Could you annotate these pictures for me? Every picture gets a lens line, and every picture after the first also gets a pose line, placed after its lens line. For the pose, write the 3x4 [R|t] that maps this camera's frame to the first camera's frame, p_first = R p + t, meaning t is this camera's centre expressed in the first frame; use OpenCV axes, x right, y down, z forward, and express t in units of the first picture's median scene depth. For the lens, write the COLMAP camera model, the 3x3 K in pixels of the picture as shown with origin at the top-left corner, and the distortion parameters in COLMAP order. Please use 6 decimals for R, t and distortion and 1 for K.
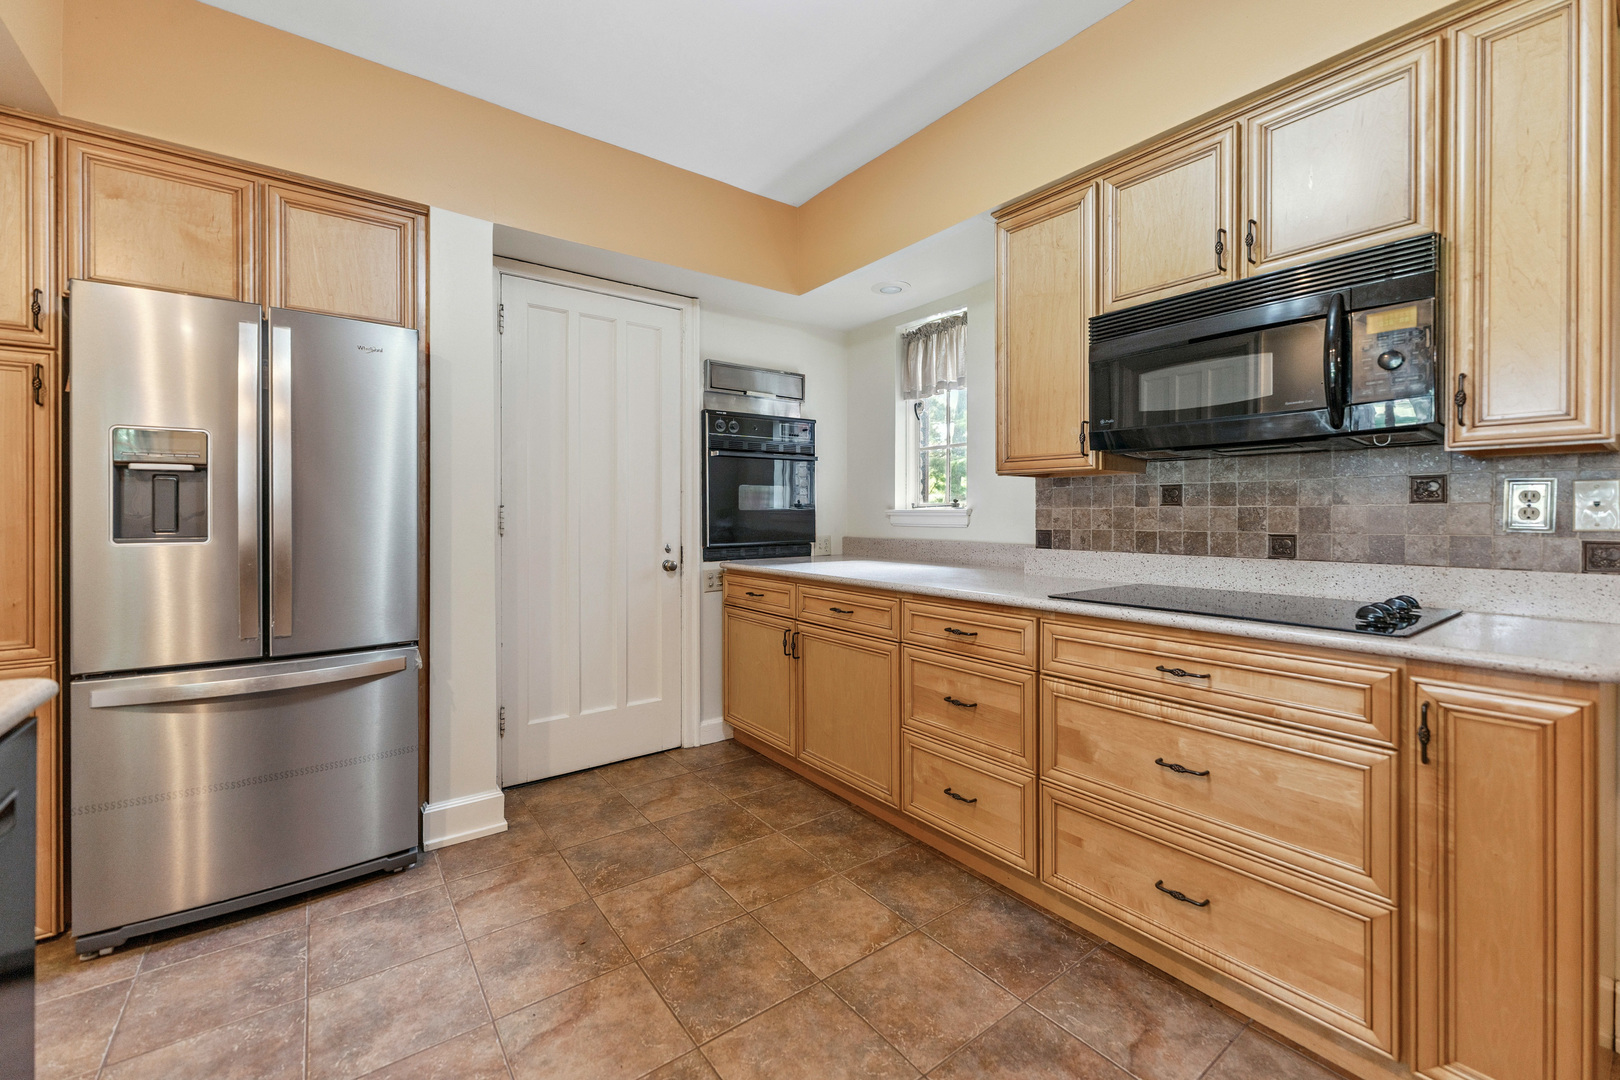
lens RADIAL K [[664.3, 0, 804.6], [0, 664.3, 510.8], [0, 0, 1]] dist [0.002249, -0.000008]
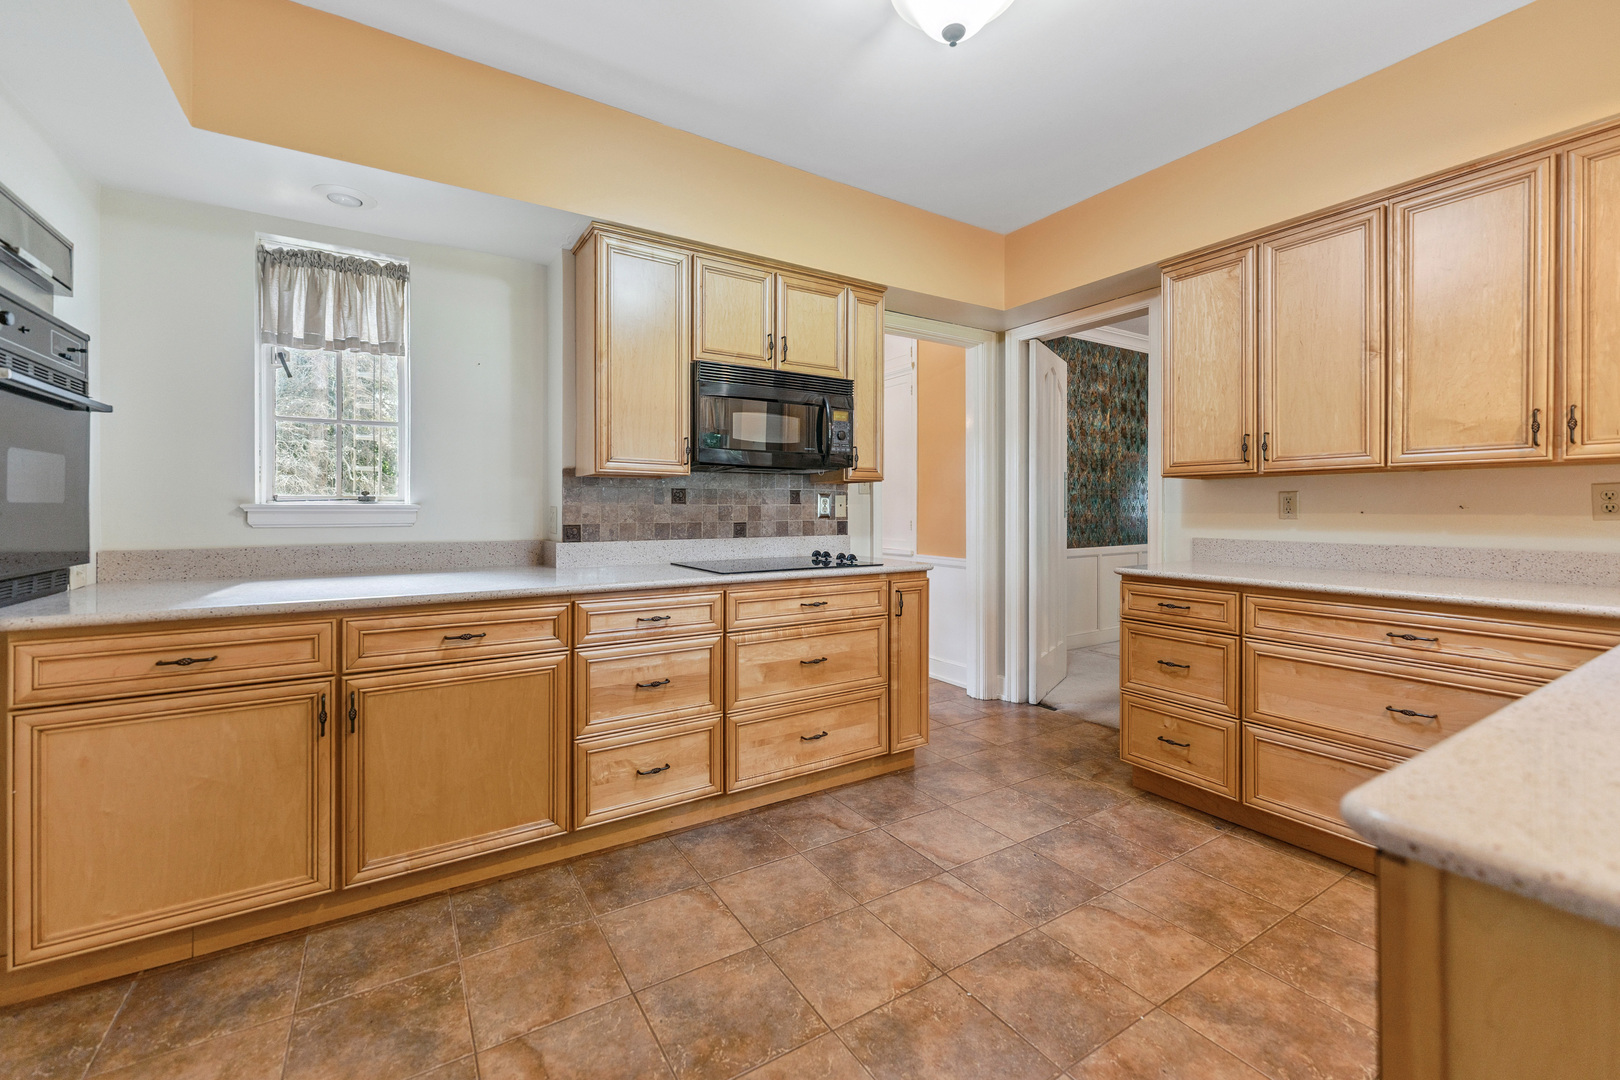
lens RADIAL K [[664.3, 0, 795.7], [0, 664.3, 503.8], [0, 0, 1]] dist [0.002249, -0.000008]
pose [[0.082724, 0.007698, 0.996543, -0.841409], [-0.004292, 0.999964, -0.007369, 0.001521], [-0.996563, -0.003668, 0.082754, 0.686915]]
